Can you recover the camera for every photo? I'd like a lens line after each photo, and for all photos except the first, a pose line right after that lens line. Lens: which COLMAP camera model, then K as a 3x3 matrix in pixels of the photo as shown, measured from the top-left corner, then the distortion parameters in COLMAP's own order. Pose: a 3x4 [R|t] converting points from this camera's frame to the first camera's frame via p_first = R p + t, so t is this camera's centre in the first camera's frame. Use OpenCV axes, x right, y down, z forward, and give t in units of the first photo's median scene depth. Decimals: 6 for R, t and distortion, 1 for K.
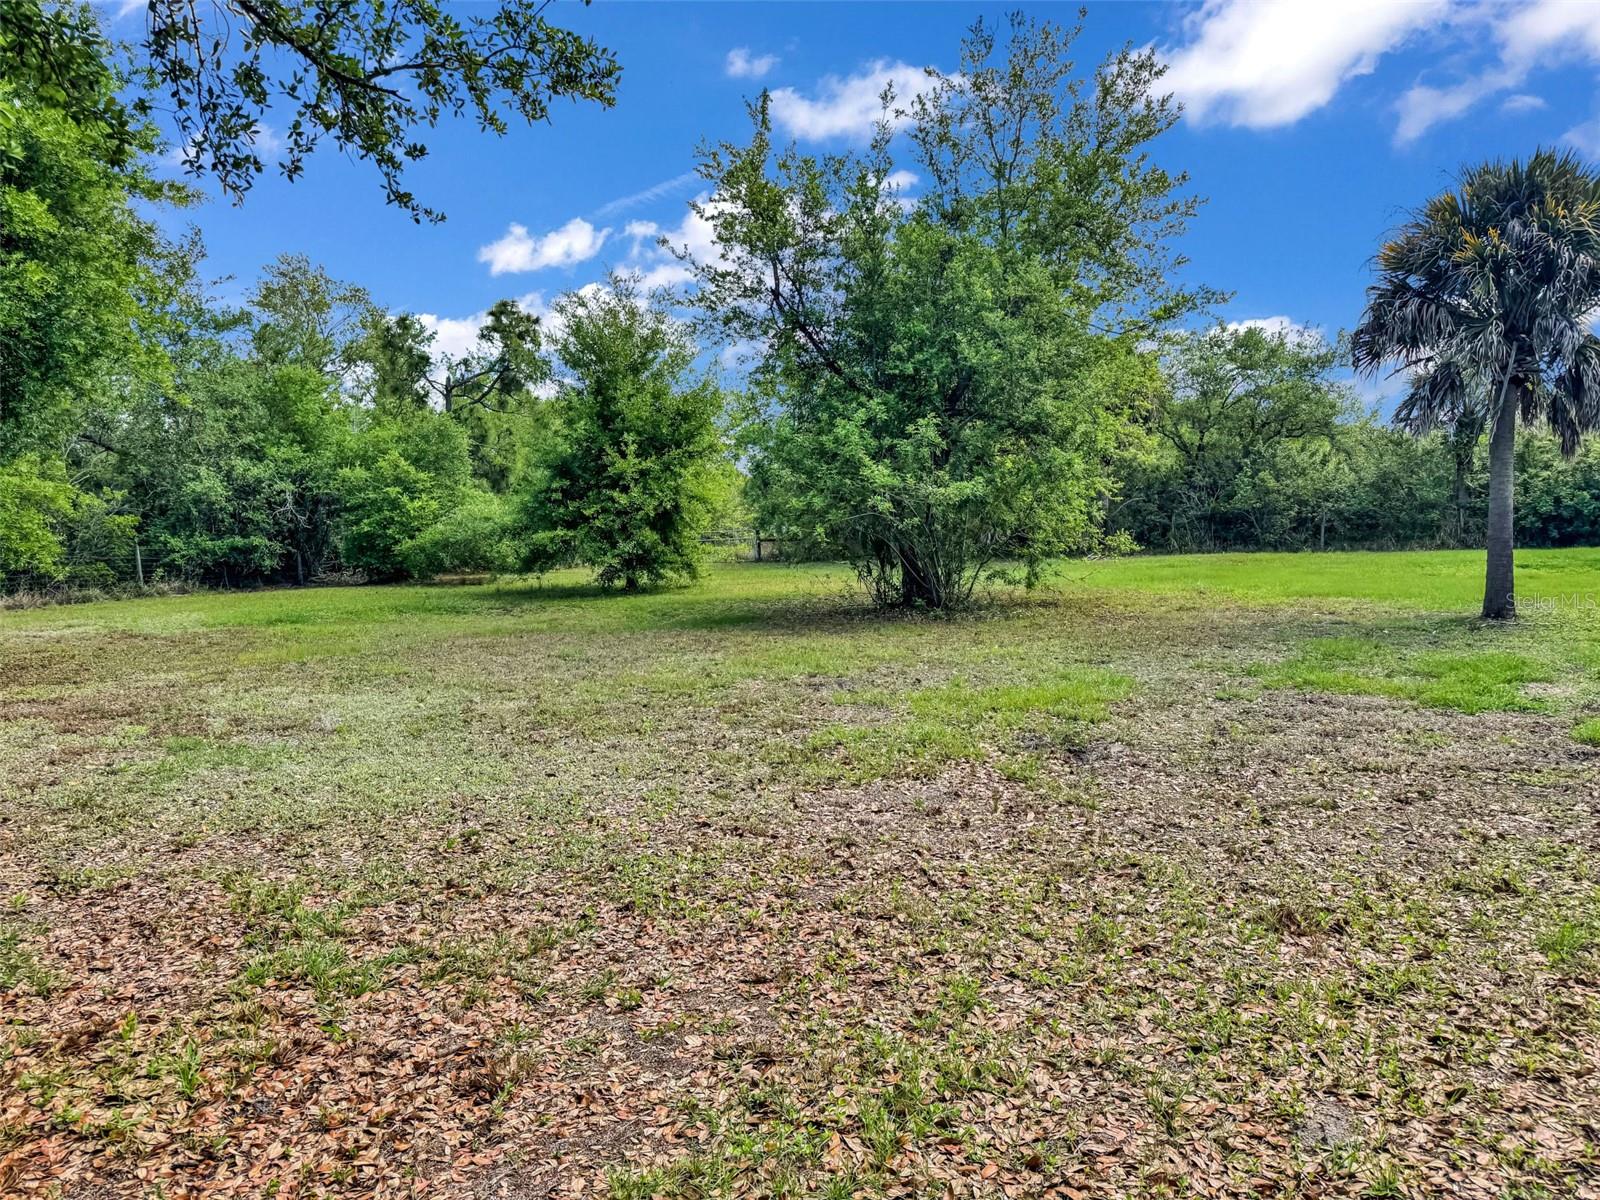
lens RADIAL K [[1137.2, 0, 801.4], [0, 1137.2, 611.7], [0, 0, 1]] dist [0.057385, -0.066657]
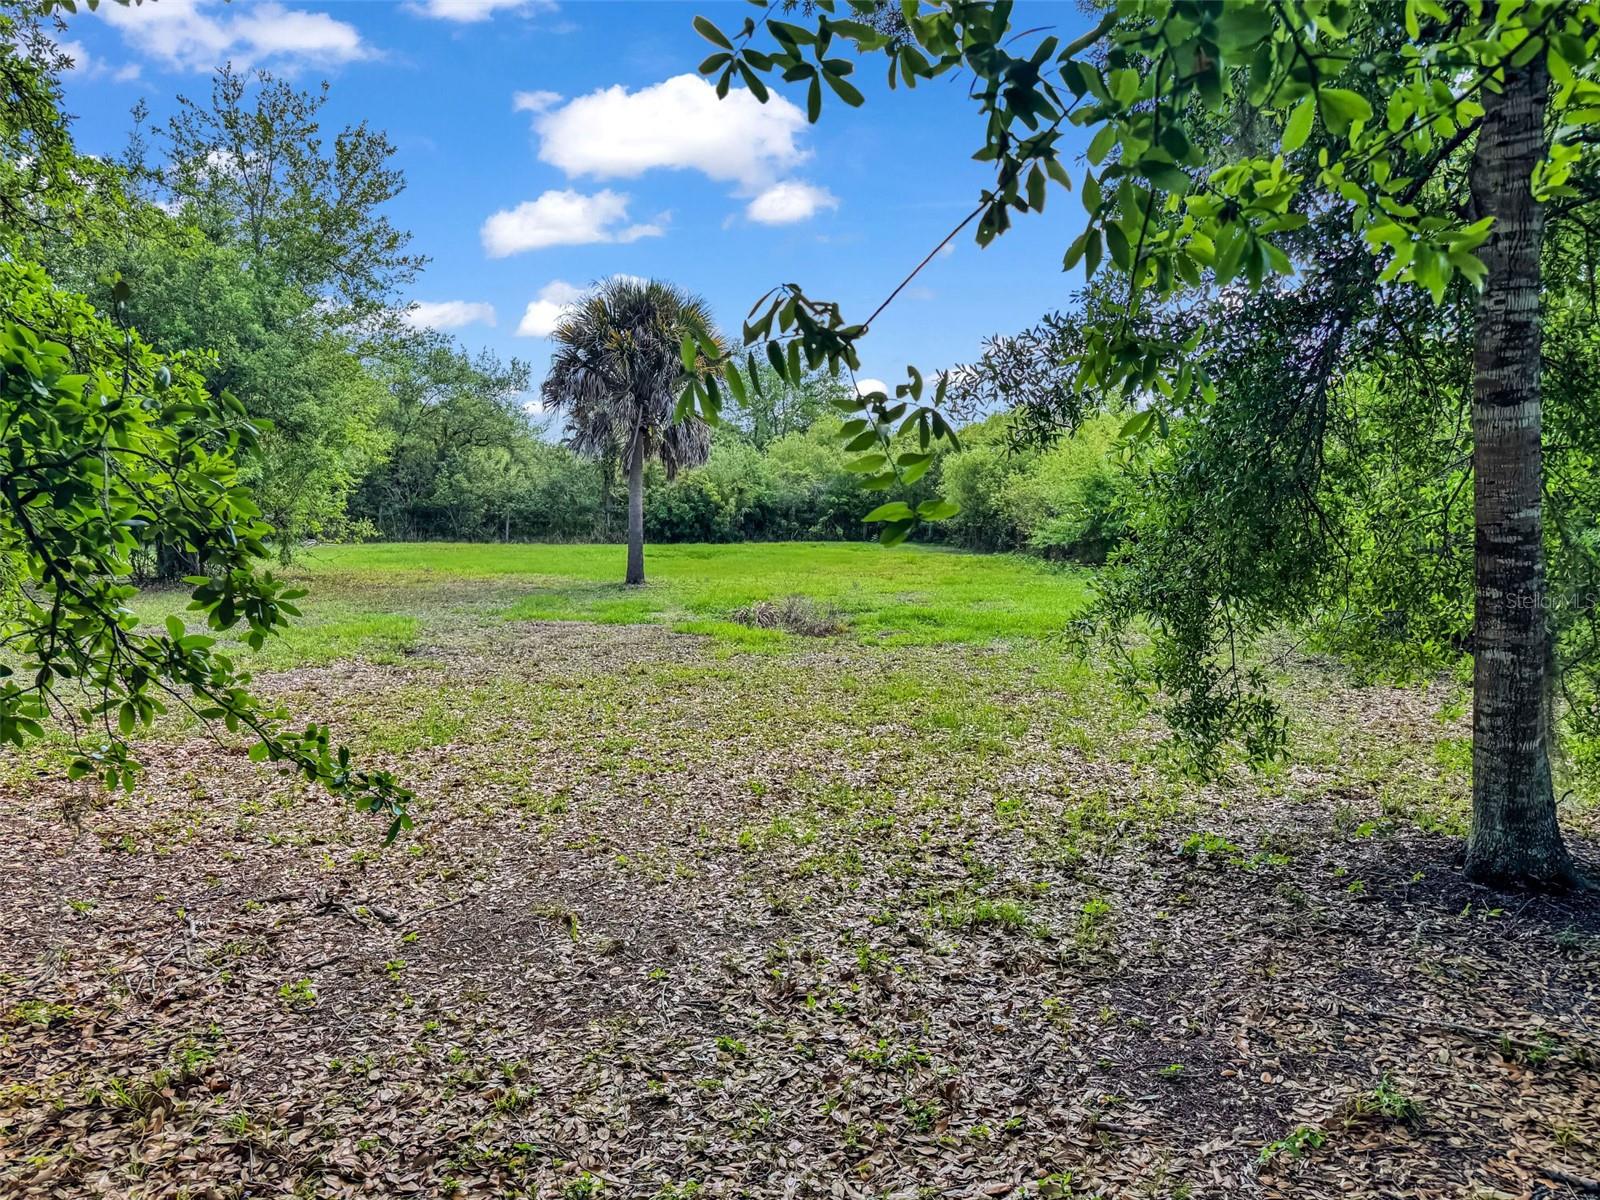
lens RADIAL K [[1100.7, 0, 801.2], [0, 1100.7, 583.2], [0, 0, 1]] dist [0.075206, -0.113829]
pose [[0.766678, -0.002578, 0.642027, -0.101927], [0.014294, 0.999813, -0.013055, 0.016512], [-0.641873, 0.019186, 0.766571, -0.163479]]
